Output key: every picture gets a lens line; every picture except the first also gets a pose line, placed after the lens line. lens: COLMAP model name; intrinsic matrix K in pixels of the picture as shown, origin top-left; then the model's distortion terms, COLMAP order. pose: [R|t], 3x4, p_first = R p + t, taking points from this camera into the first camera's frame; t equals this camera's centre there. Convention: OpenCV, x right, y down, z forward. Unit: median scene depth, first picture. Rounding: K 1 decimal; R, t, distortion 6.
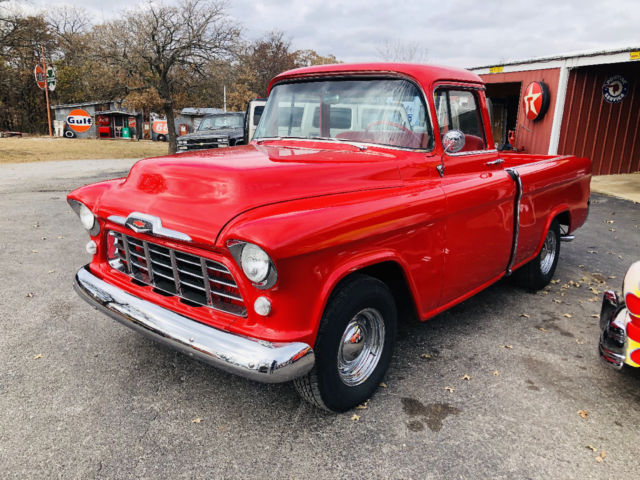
lens RADIAL K [[519.9, 0, 320.0], [0, 519.9, 240.0], [0, 0, 1]] dist [0.001681, -0.003674]
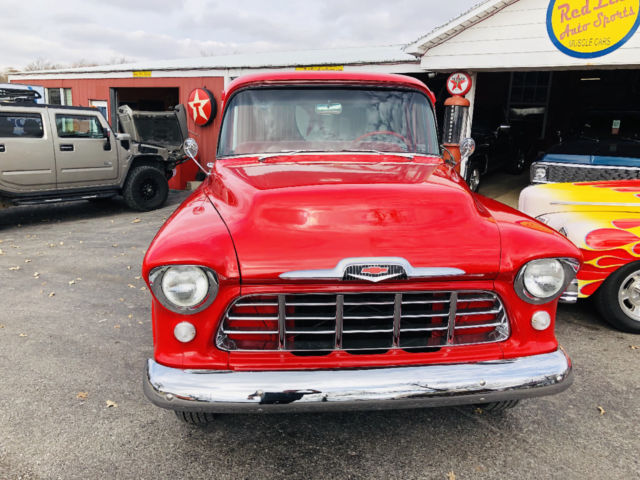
lens RADIAL K [[519.9, 0, 320.0], [0, 519.9, 240.0], [0, 0, 1]] dist [0.001681, -0.003674]
pose [[0.691997, -0.163288, 0.703191, -0.205726], [0.167254, 0.983843, 0.063868, -0.030284], [-0.702258, 0.073415, 0.708127, 0.110055]]
